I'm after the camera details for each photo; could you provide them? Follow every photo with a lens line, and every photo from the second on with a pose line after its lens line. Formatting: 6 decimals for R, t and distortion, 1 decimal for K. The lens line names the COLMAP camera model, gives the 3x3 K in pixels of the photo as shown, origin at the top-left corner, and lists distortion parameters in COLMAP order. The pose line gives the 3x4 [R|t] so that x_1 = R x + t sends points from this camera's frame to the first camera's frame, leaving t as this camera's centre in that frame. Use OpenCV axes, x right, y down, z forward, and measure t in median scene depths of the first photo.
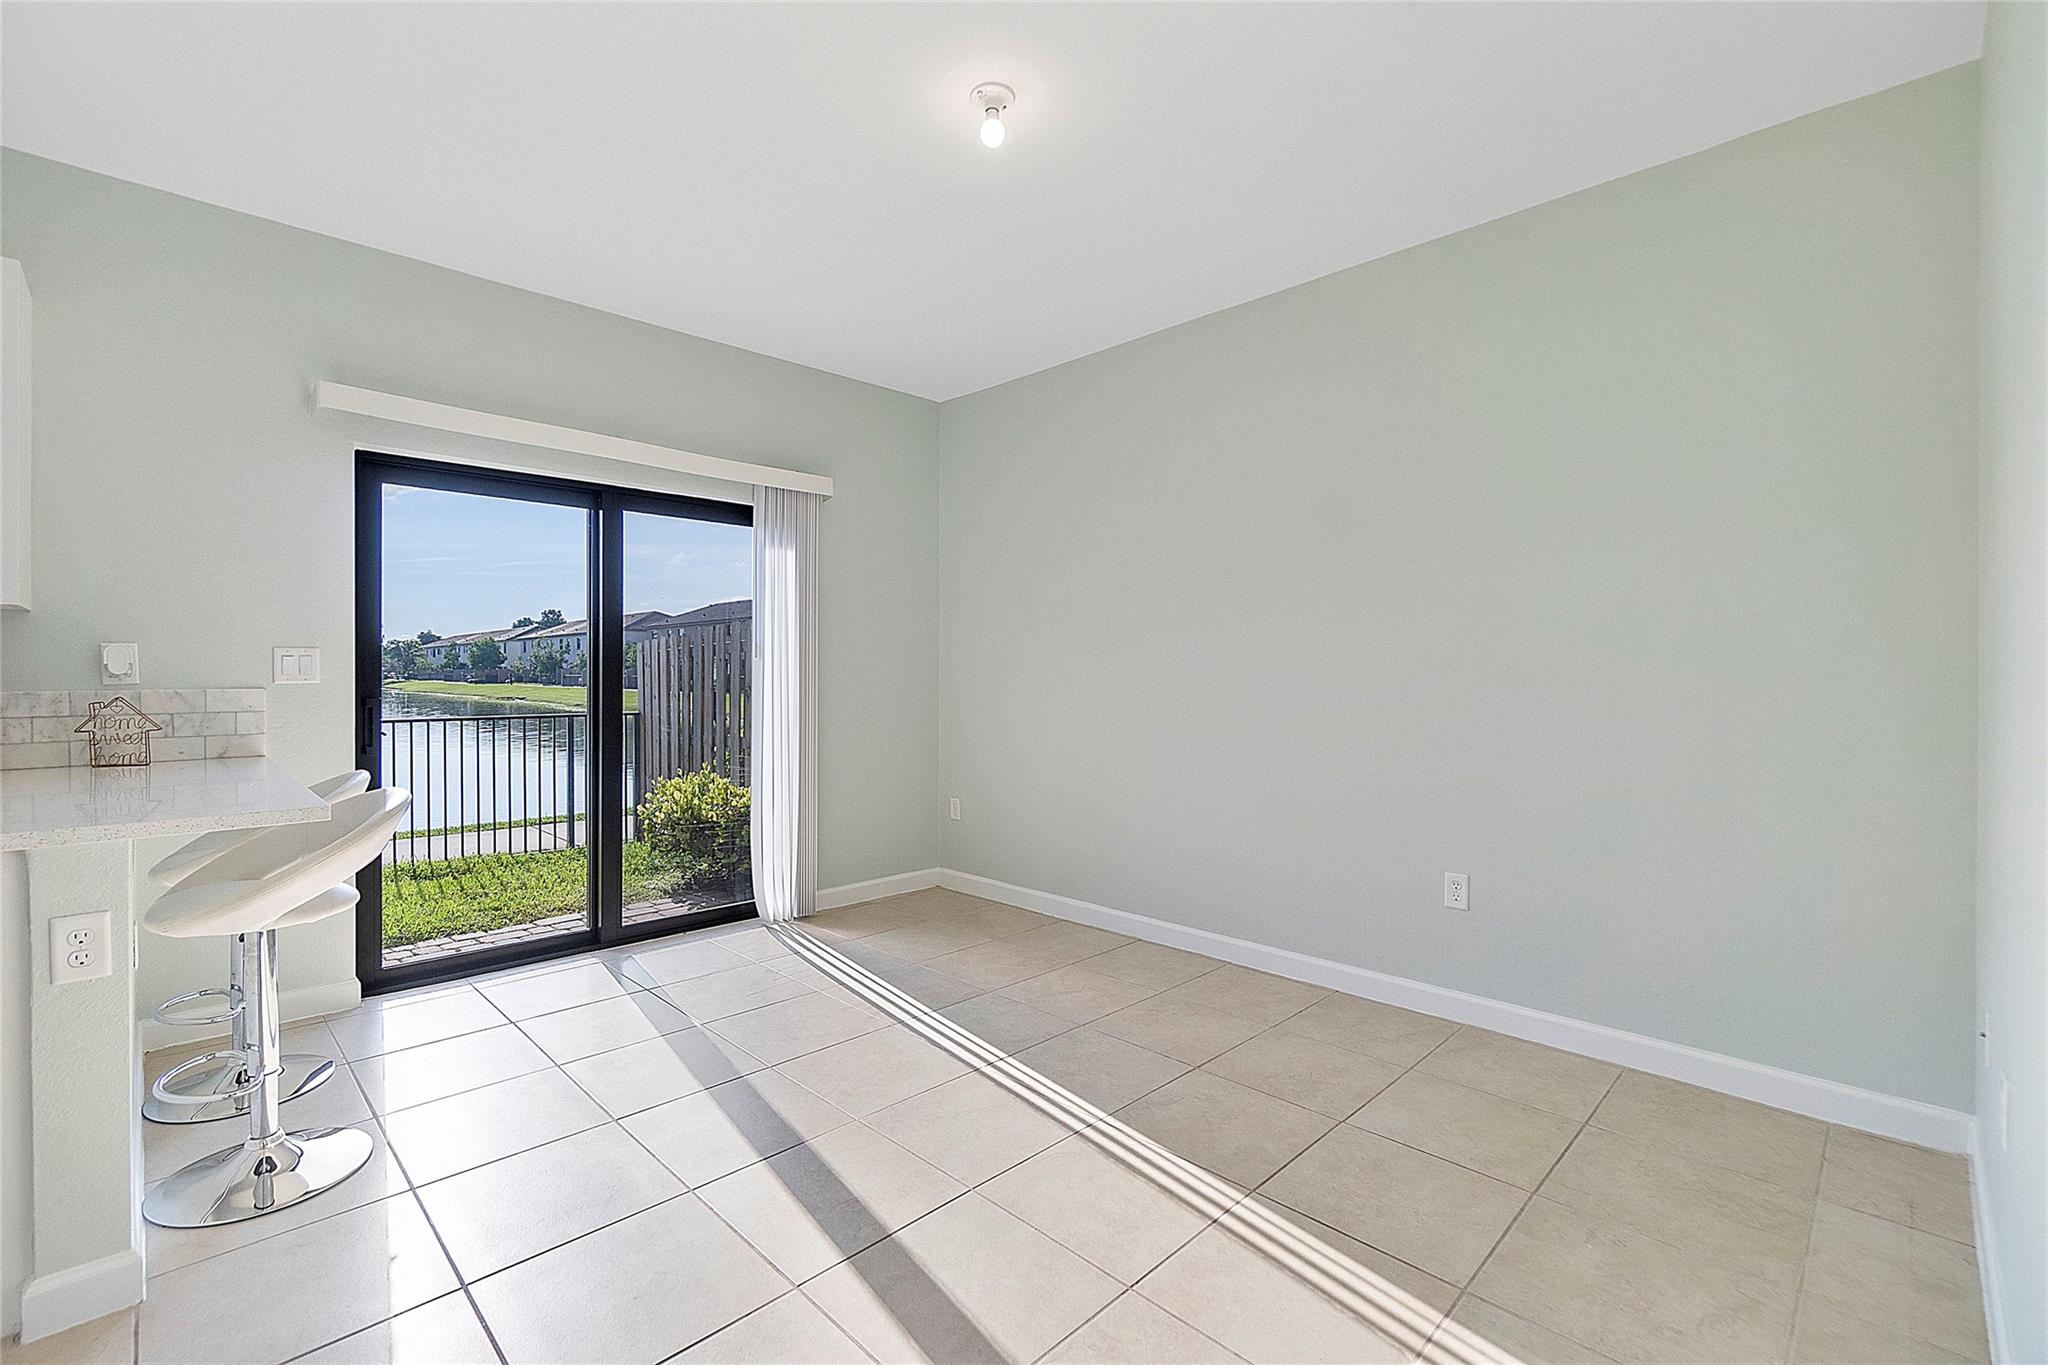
lens RADIAL K [[883.8, 0, 1010.6], [0, 883.8, 680.0], [0, 0, 1]] dist [-0.004623, 0.000097]
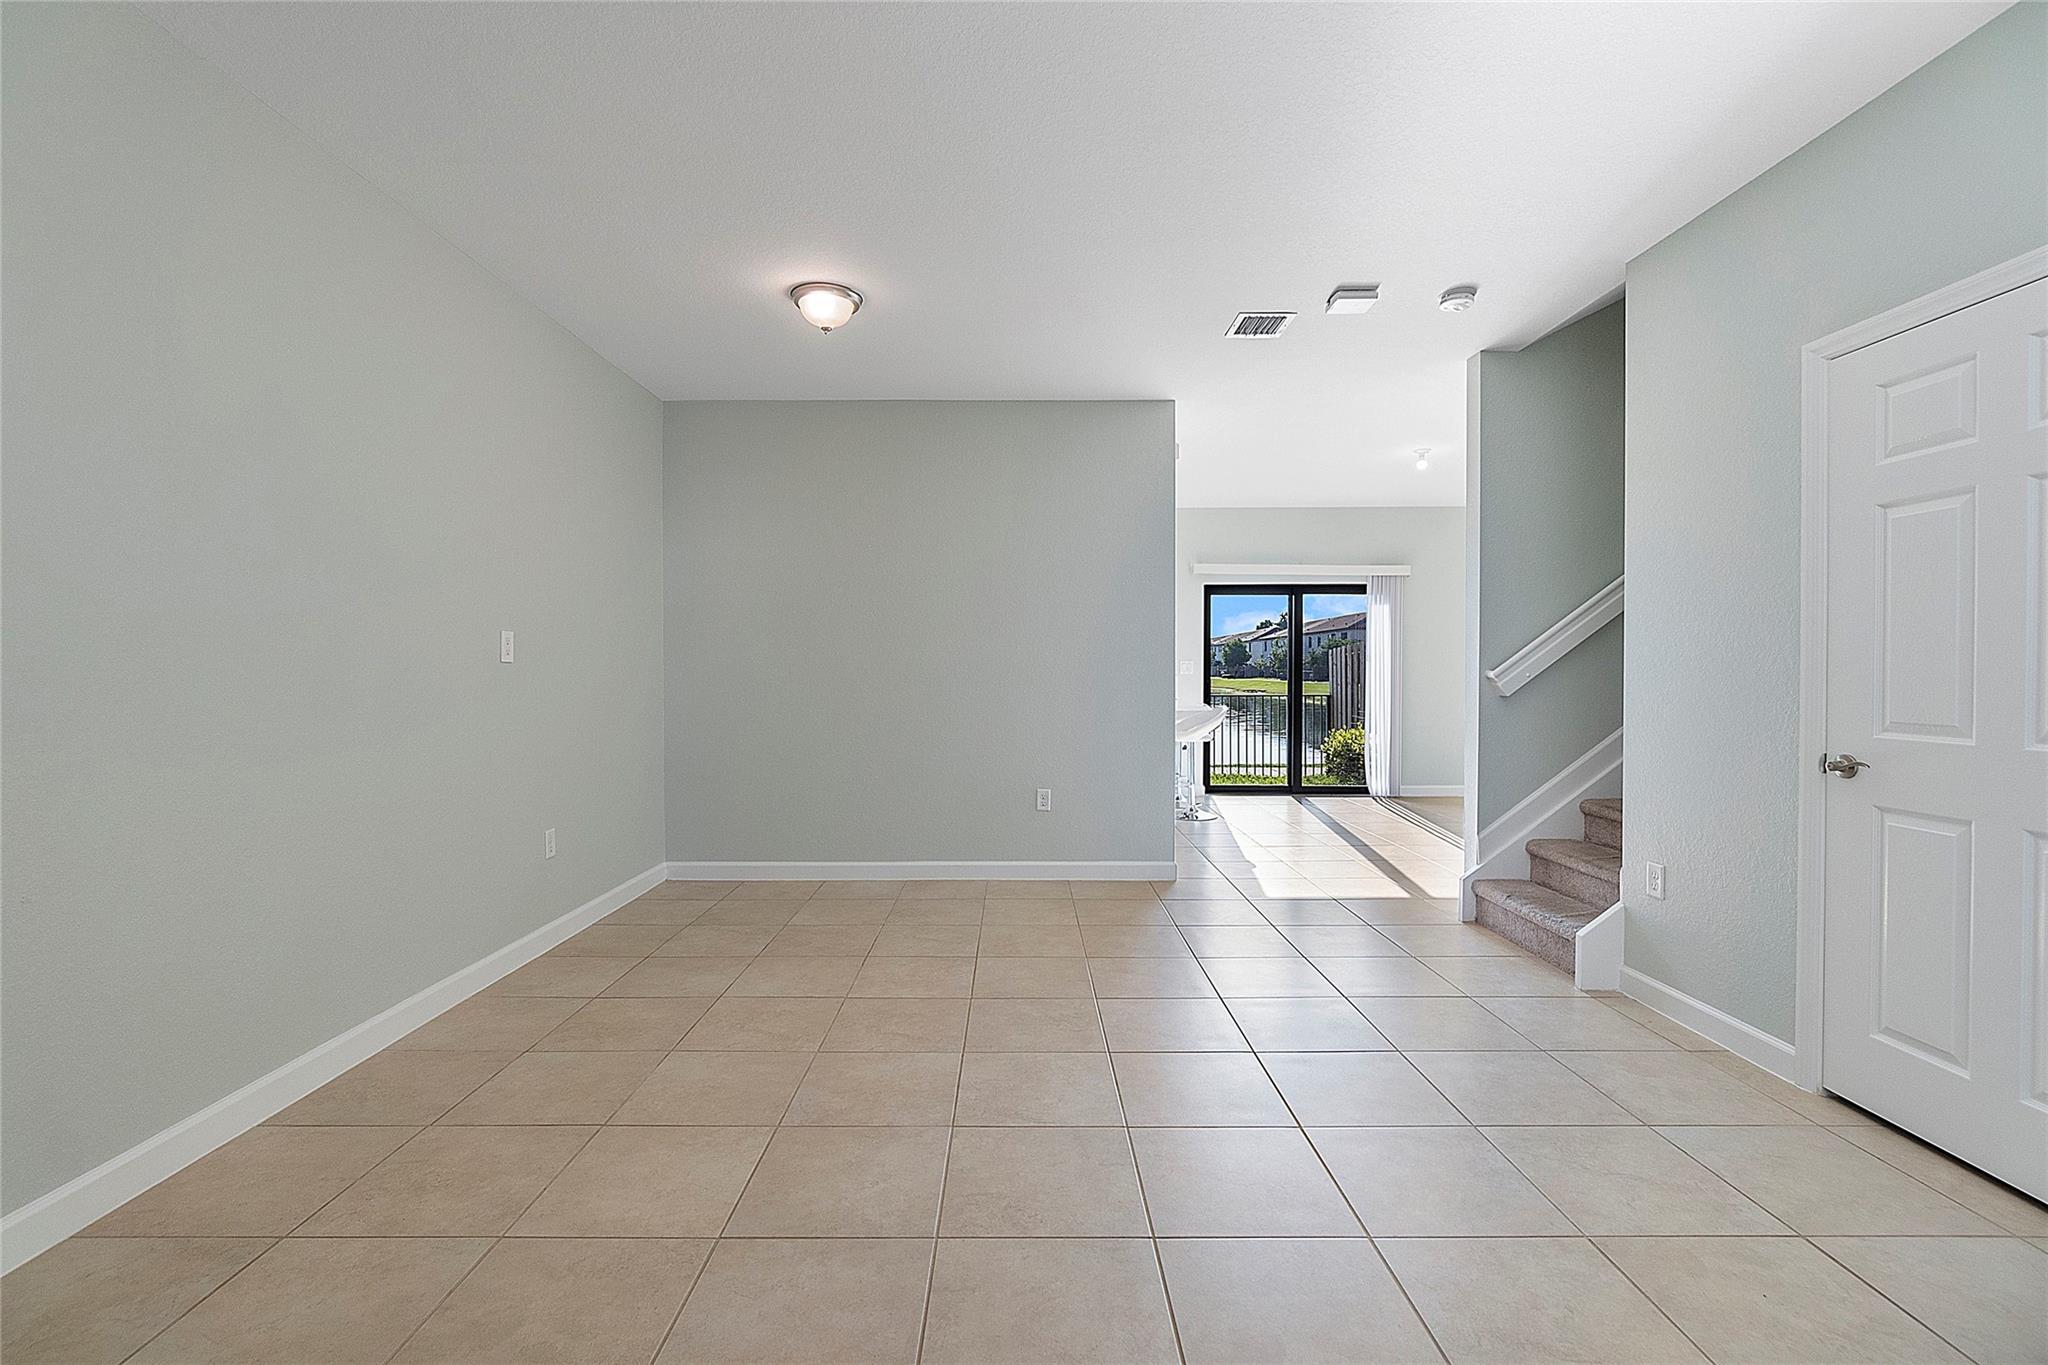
lens RADIAL K [[883.8, 0, 1025.7], [0, 883.8, 680.3], [0, 0, 1]] dist [-0.004623, 0.000097]
pose [[0.718907, 0.005736, -0.695083, 0.660928], [-0.002334, 0.999980, 0.005838, 0.008671], [0.695102, -0.002575, 0.718906, -1.179765]]
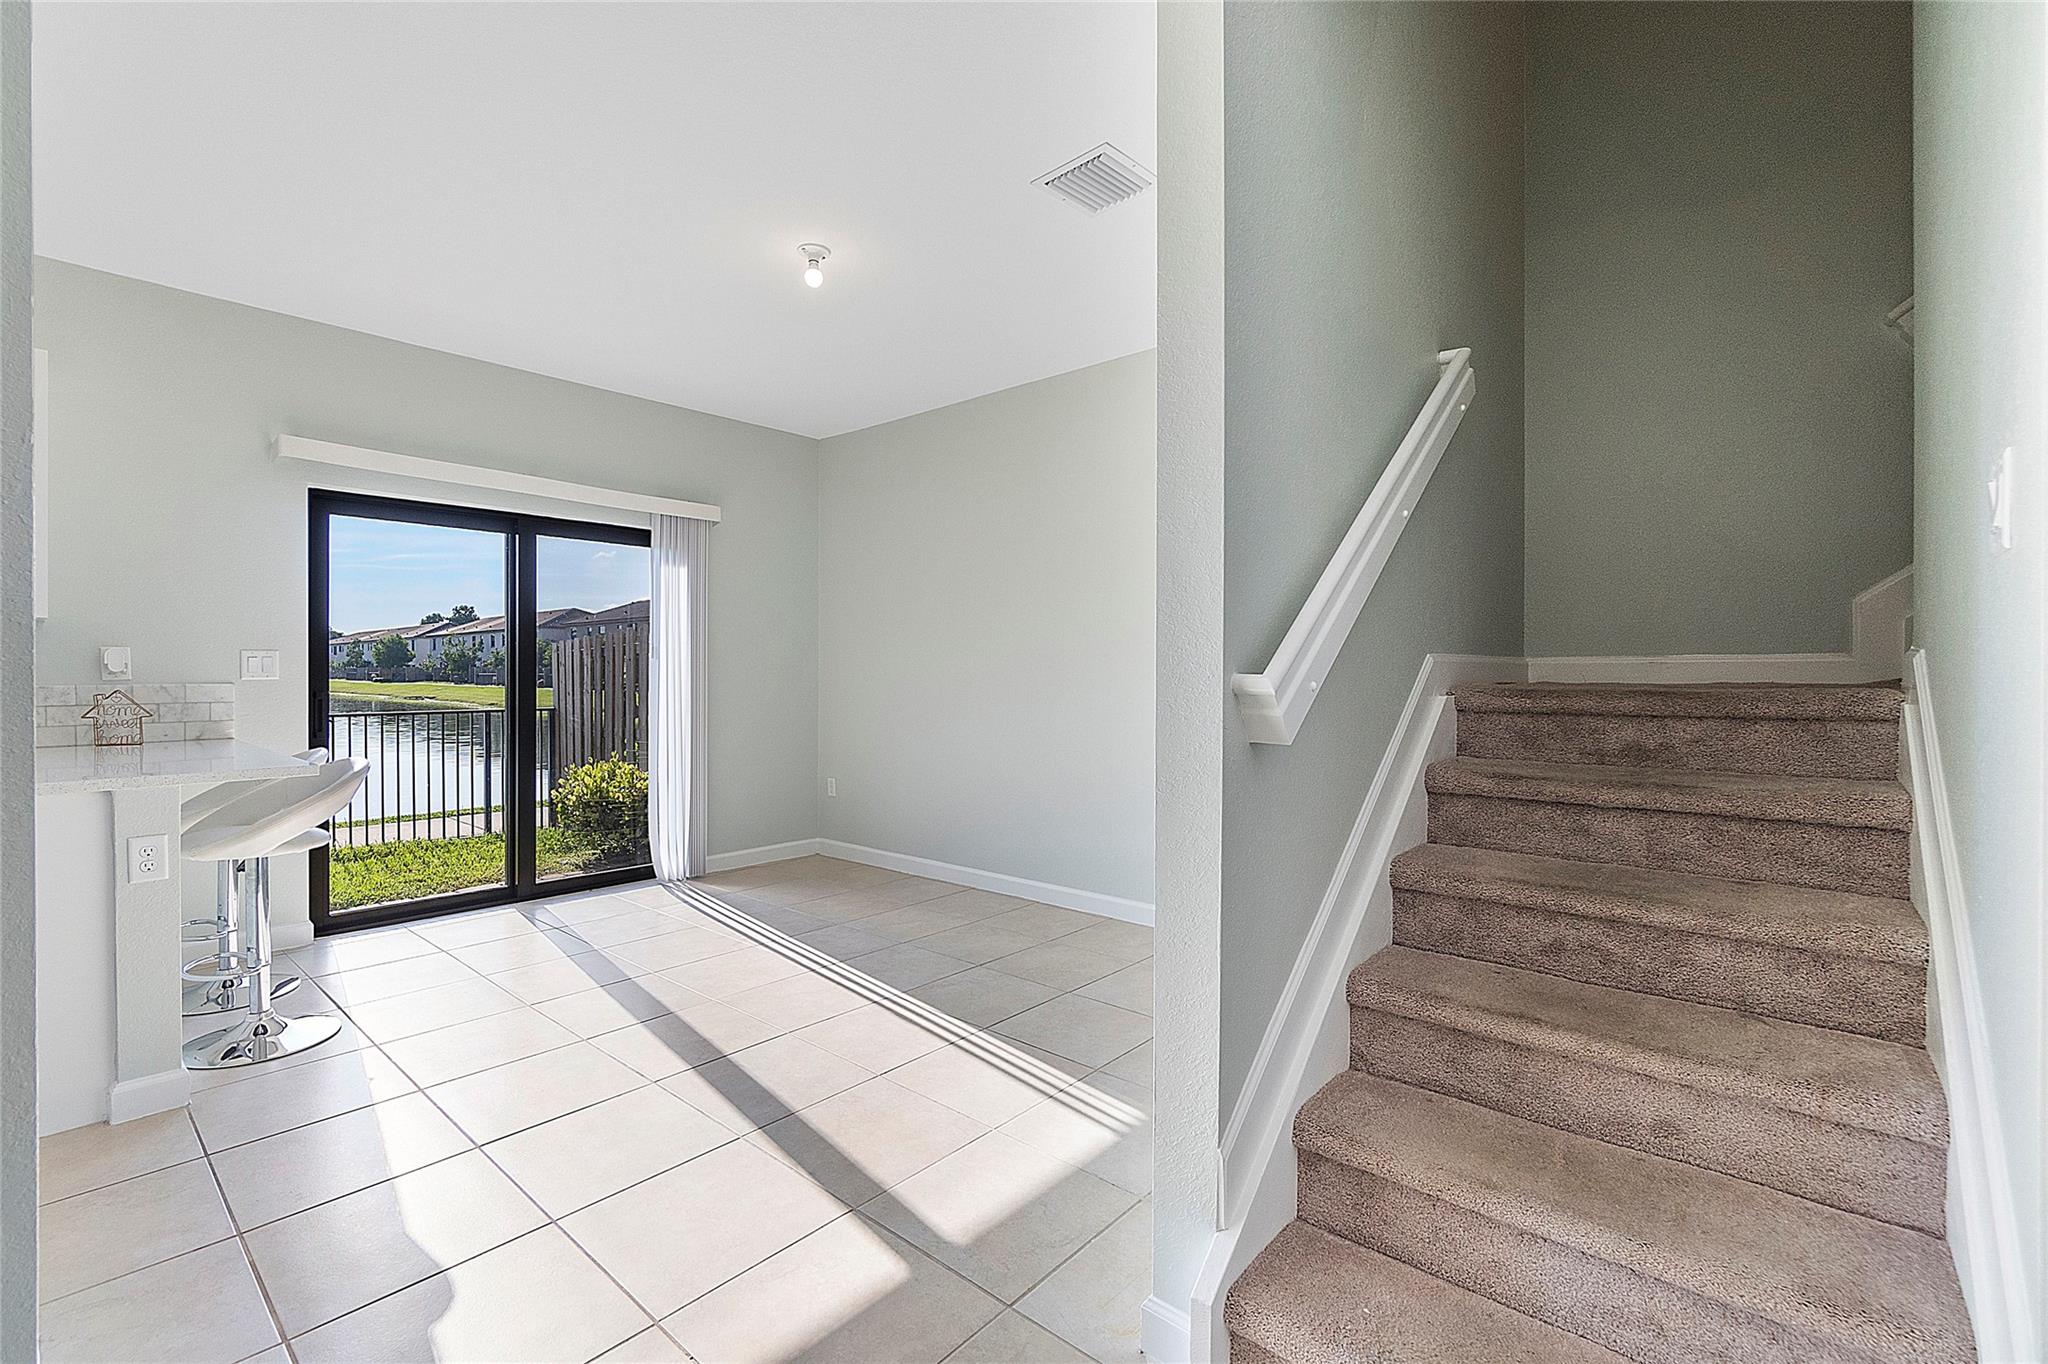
lens RADIAL K [[883.8, 0, 1014.0], [0, 883.8, 679.6], [0, 0, 1]] dist [-0.004623, 0.000097]
pose [[0.996925, -0.000379, 0.078361, 0.124802], [0.000294, 0.999999, 0.001095, 0.002625], [-0.078361, -0.001068, 0.996924, -0.270601]]
